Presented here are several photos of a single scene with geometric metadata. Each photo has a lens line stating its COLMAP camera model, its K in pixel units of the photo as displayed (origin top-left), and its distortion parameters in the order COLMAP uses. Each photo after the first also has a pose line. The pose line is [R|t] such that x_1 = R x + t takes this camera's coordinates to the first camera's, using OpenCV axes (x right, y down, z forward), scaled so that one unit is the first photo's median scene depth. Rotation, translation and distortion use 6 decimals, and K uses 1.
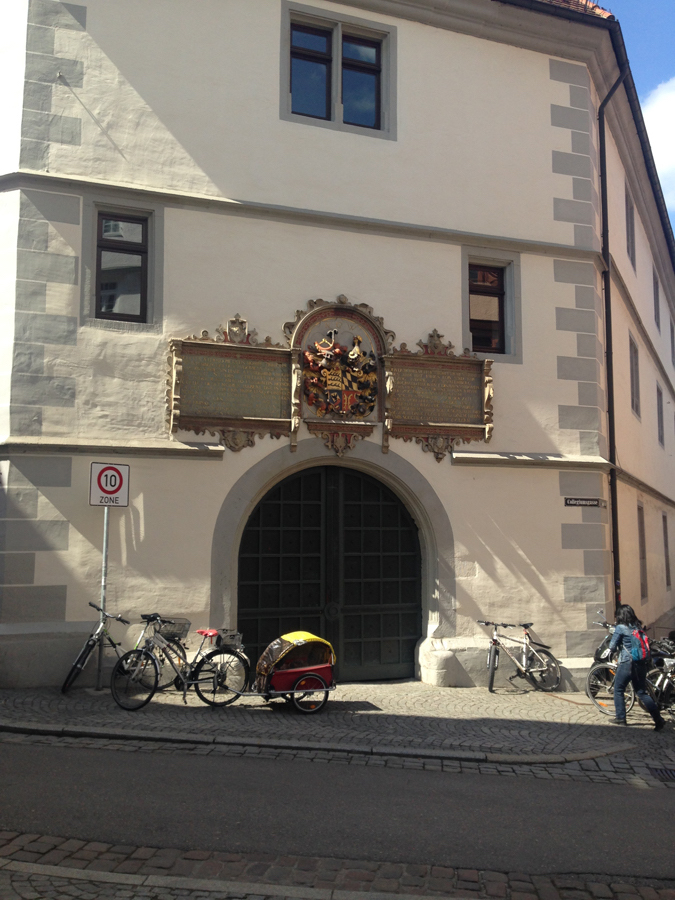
lens RADIAL K [[823.0, 0, 337.5], [0, 823.0, 450.0], [0, 0, 1]] dist [0.133361, -0.239219]
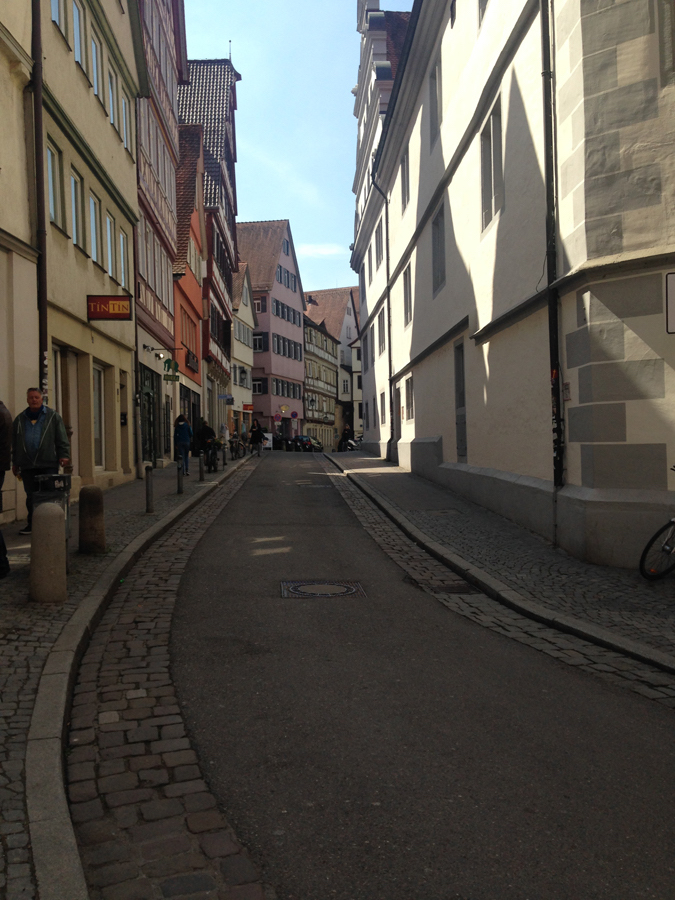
lens RADIAL K [[823.0, 0, 337.5], [0, 823.0, 450.0], [0, 0, 1]] dist [0.133361, -0.239219]
pose [[0.477425, -0.001861, -0.878670, 0.197490], [0.121911, 0.990466, 0.064143, 0.082501], [0.870174, -0.137743, 0.473101, 0.379097]]
